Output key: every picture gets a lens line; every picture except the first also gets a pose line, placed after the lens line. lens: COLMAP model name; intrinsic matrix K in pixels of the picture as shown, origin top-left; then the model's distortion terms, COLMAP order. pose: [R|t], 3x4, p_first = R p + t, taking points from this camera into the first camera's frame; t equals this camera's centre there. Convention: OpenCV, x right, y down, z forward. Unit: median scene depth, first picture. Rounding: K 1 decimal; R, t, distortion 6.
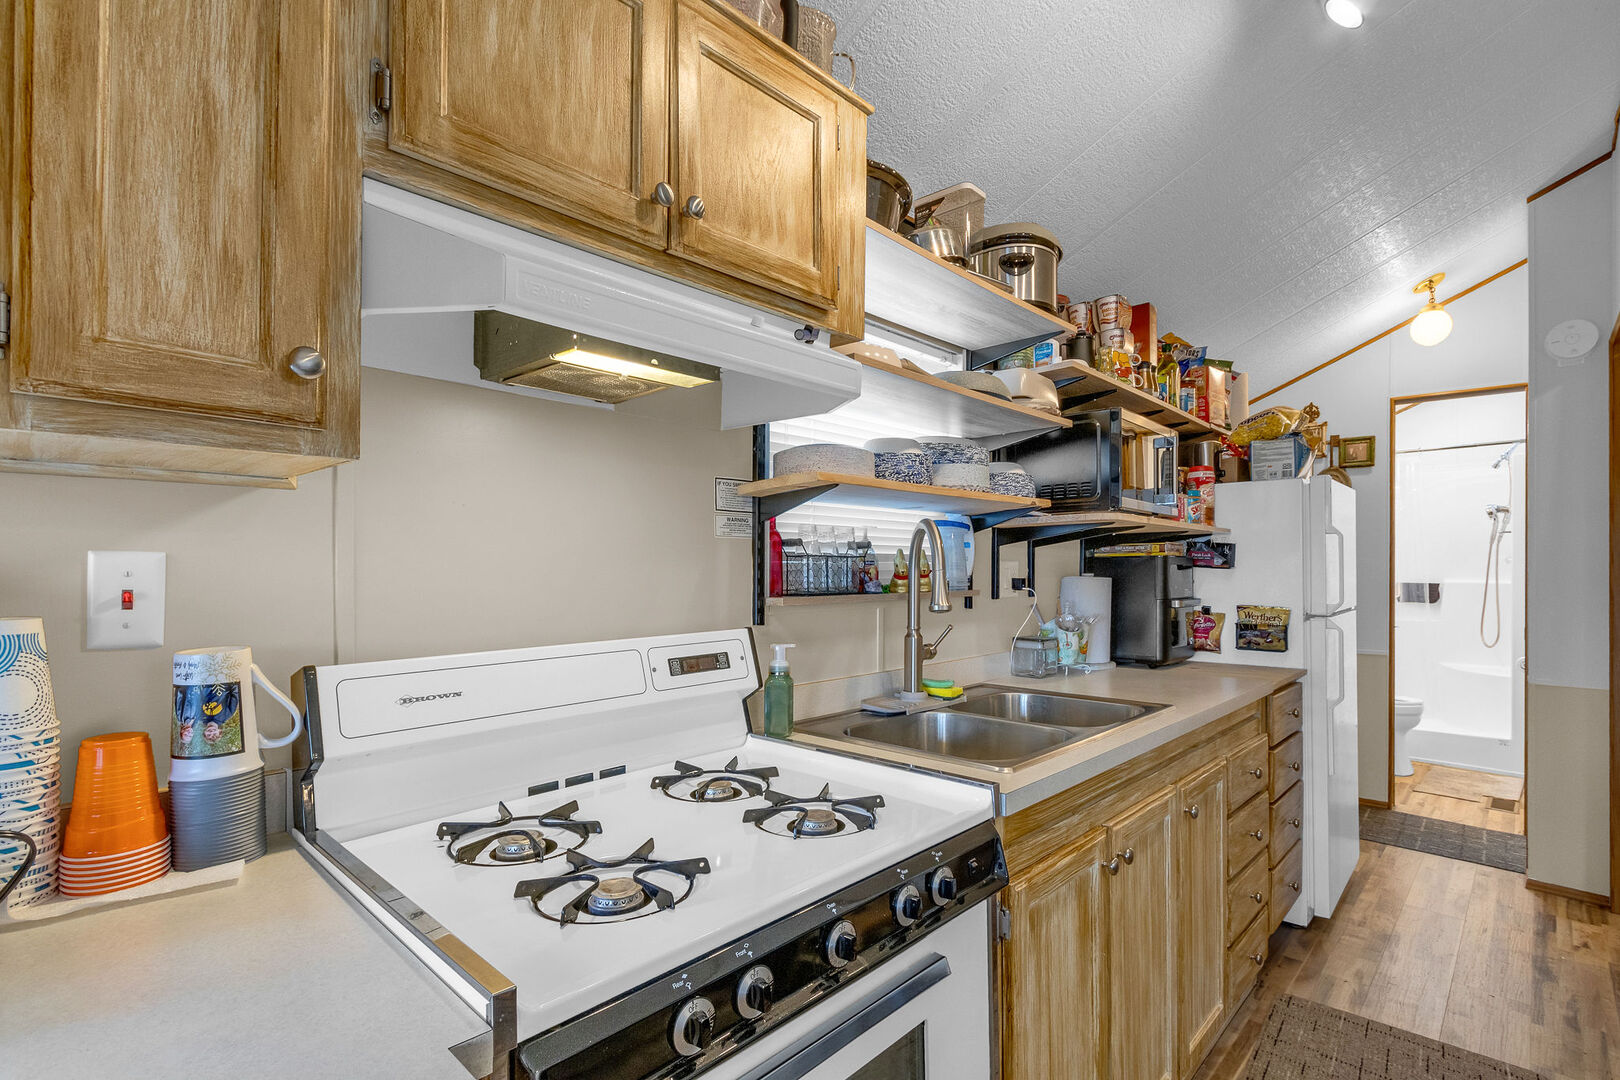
lens RADIAL K [[773.8, 0, 814.3], [0, 773.8, 548.1], [0, 0, 1]] dist [0.002481, -0.000059]
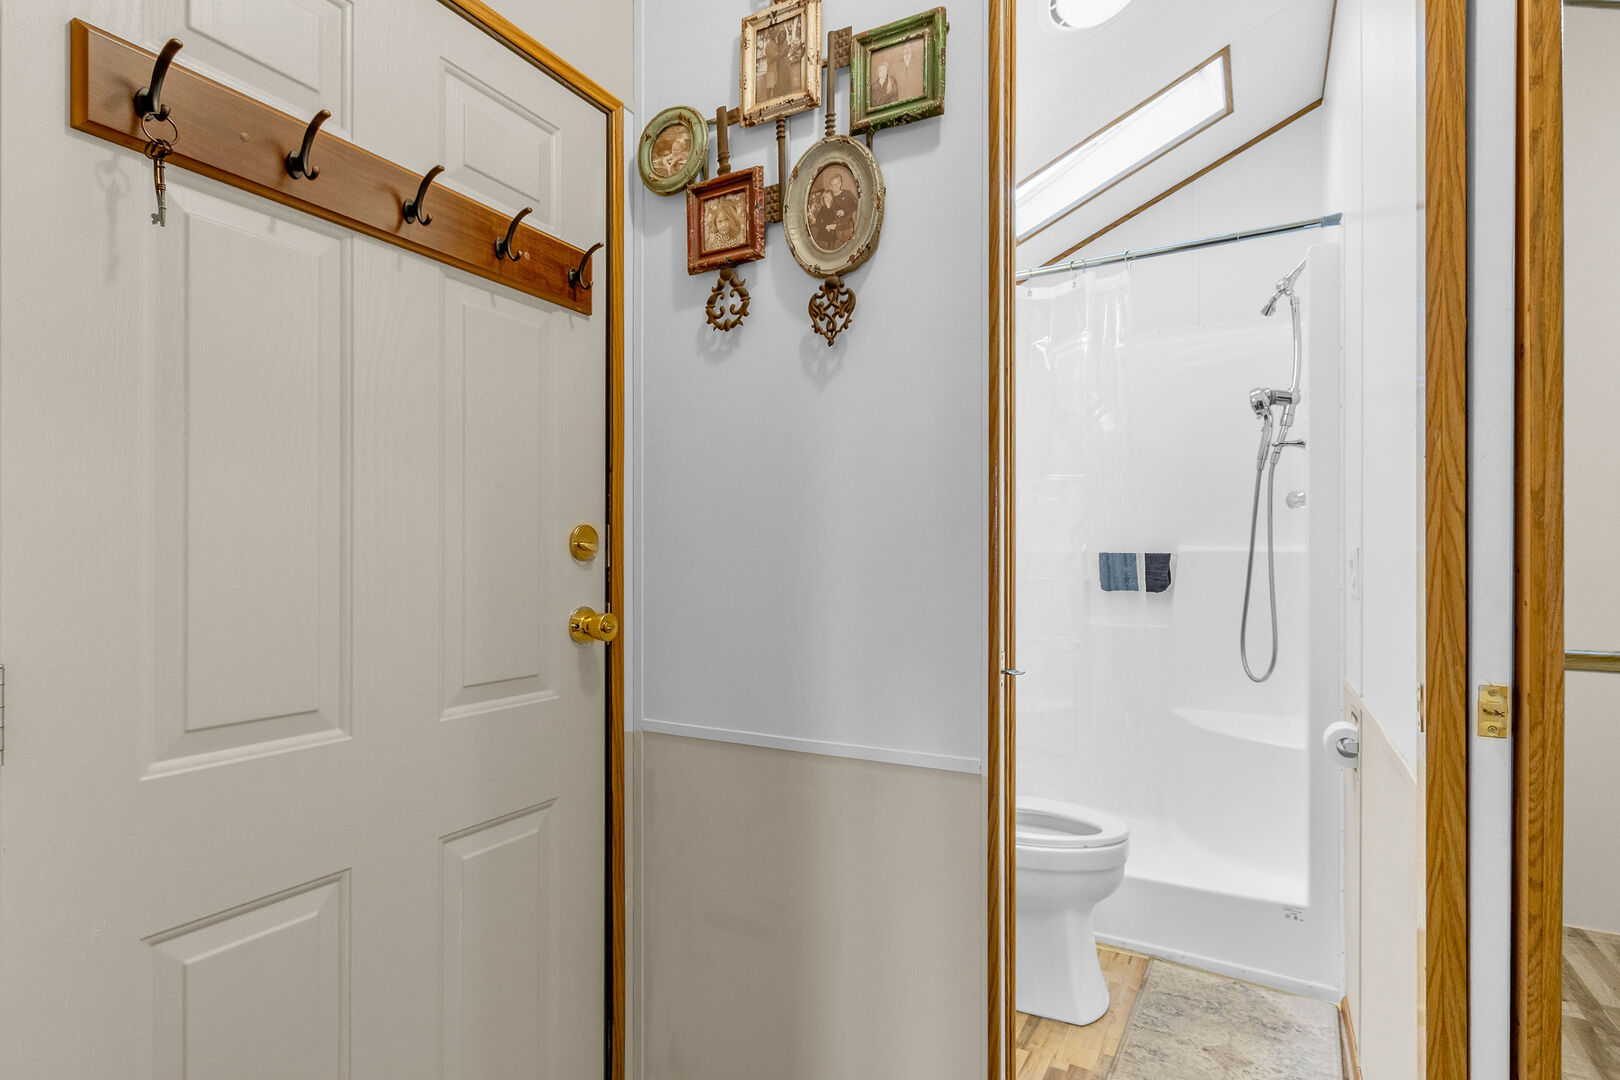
lens RADIAL K [[773.8, 0, 811.9], [0, 773.8, 542.2], [0, 0, 1]] dist [0.002481, -0.000059]
pose [[0.975794, 0.002128, 0.218681, 0.506236], [-0.000472, 0.999971, -0.007626, 0.045604], [-0.218691, 0.007339, 0.975767, 0.604220]]
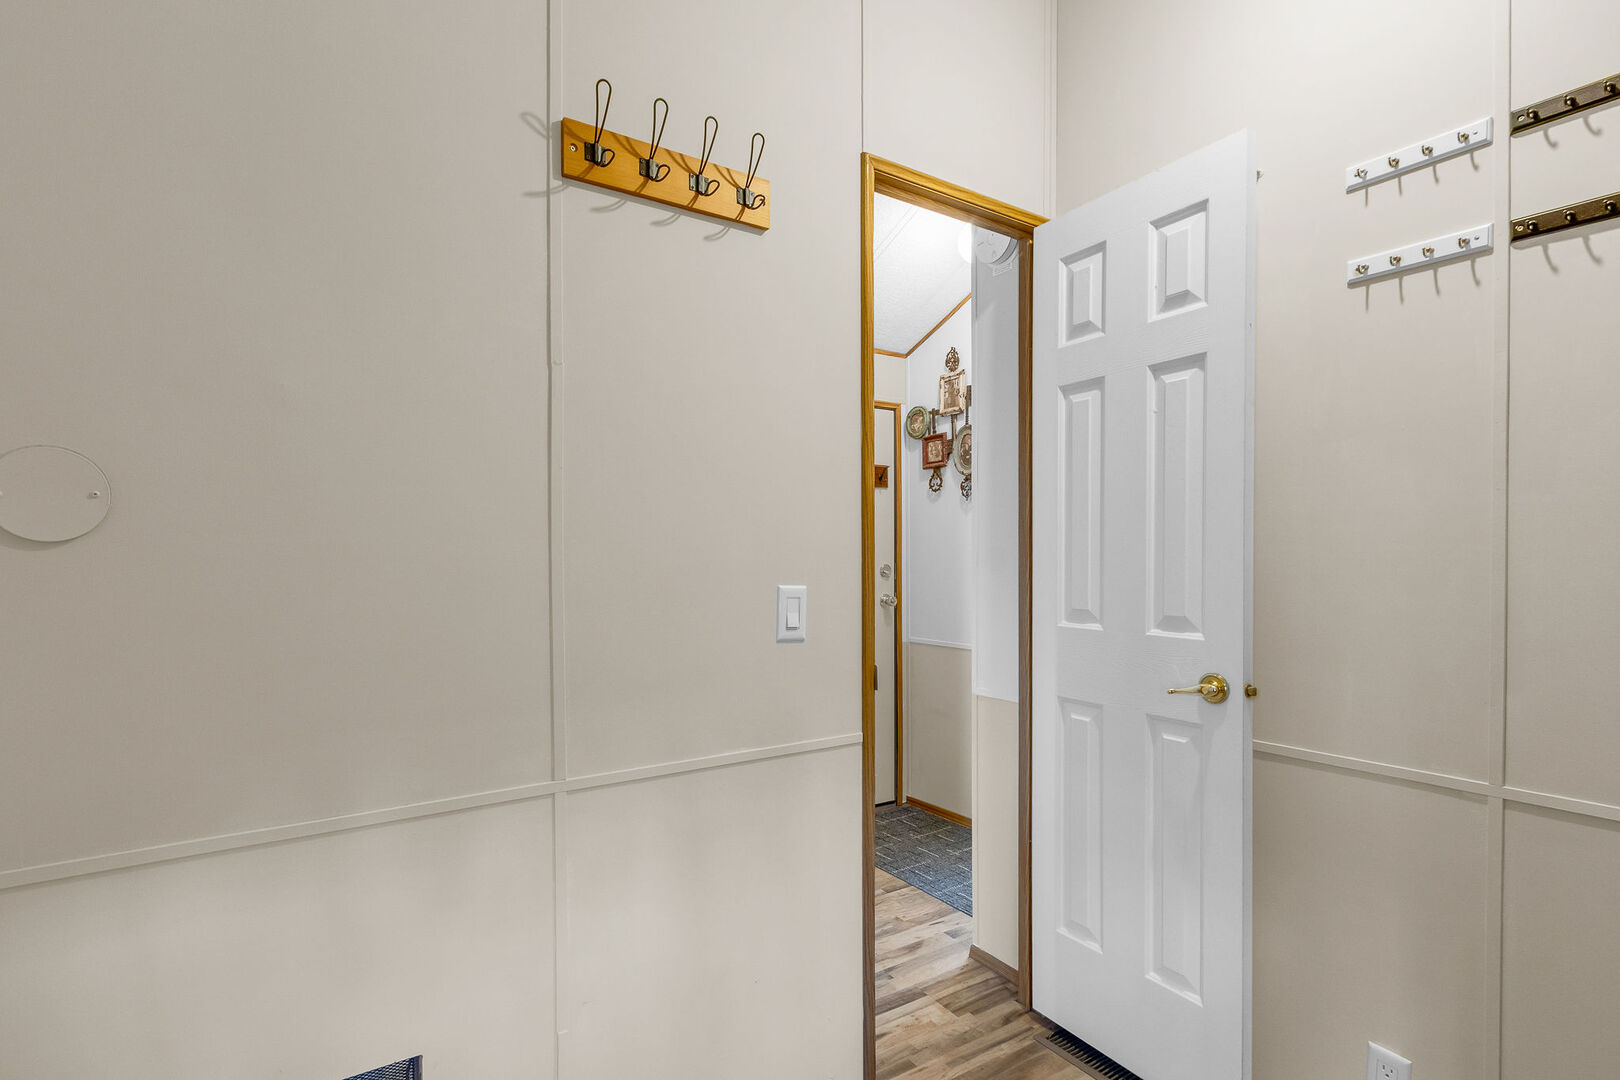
lens RADIAL K [[773.8, 0, 808.5], [0, 773.8, 552.9], [0, 0, 1]] dist [0.002481, -0.000059]
pose [[0.972271, -0.009420, -0.233668, 0.590101], [0.004708, 0.999774, -0.020717, 0.041533], [0.233810, 0.019042, 0.972096, 0.135836]]
